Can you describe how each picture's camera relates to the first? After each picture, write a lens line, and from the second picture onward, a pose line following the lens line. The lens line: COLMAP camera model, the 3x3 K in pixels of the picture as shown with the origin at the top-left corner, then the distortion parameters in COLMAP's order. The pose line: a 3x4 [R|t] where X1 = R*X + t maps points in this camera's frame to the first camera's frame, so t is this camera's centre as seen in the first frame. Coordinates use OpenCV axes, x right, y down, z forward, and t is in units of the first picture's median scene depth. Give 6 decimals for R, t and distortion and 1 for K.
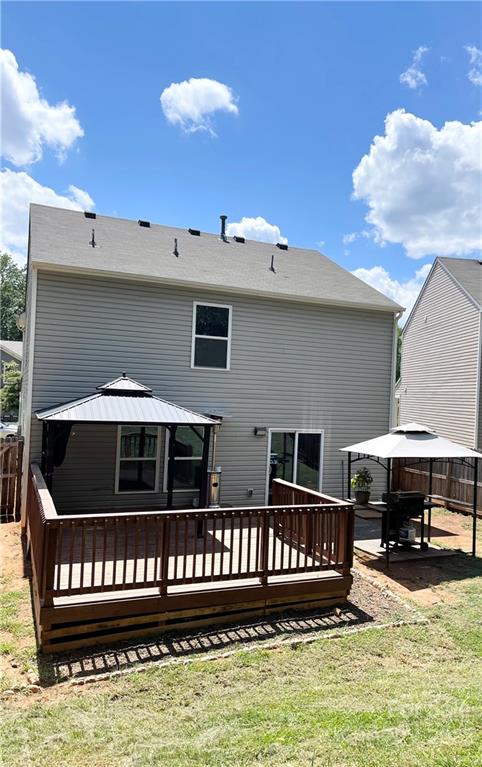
lens RADIAL K [[613.0, 0, 241.0], [0, 613.0, 383.5], [0, 0, 1]] dist [0.037467, -0.000443]
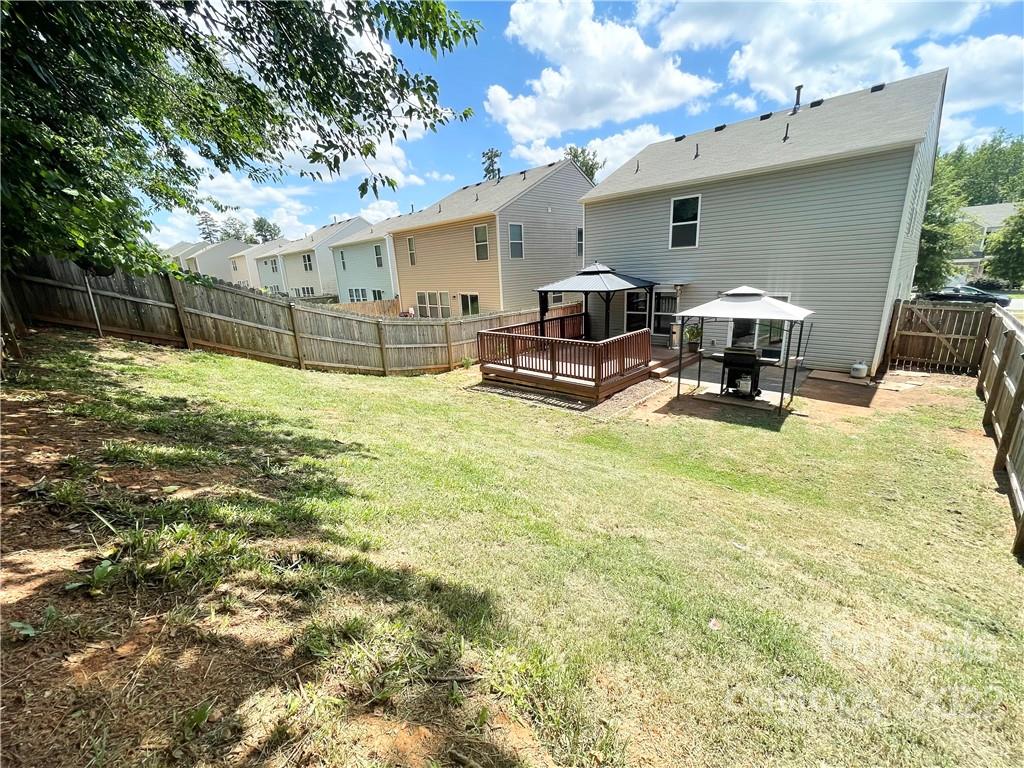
lens RADIAL K [[420.8, 0, 512.0], [0, 420.8, 384.0], [0, 0, 1]] dist [0.010425, -0.000146]
pose [[0.343668, 0.188243, -0.920031, 1.090990], [0.072467, 0.971466, 0.225836, 0.044609], [0.936291, -0.144284, 0.320220, 0.447379]]
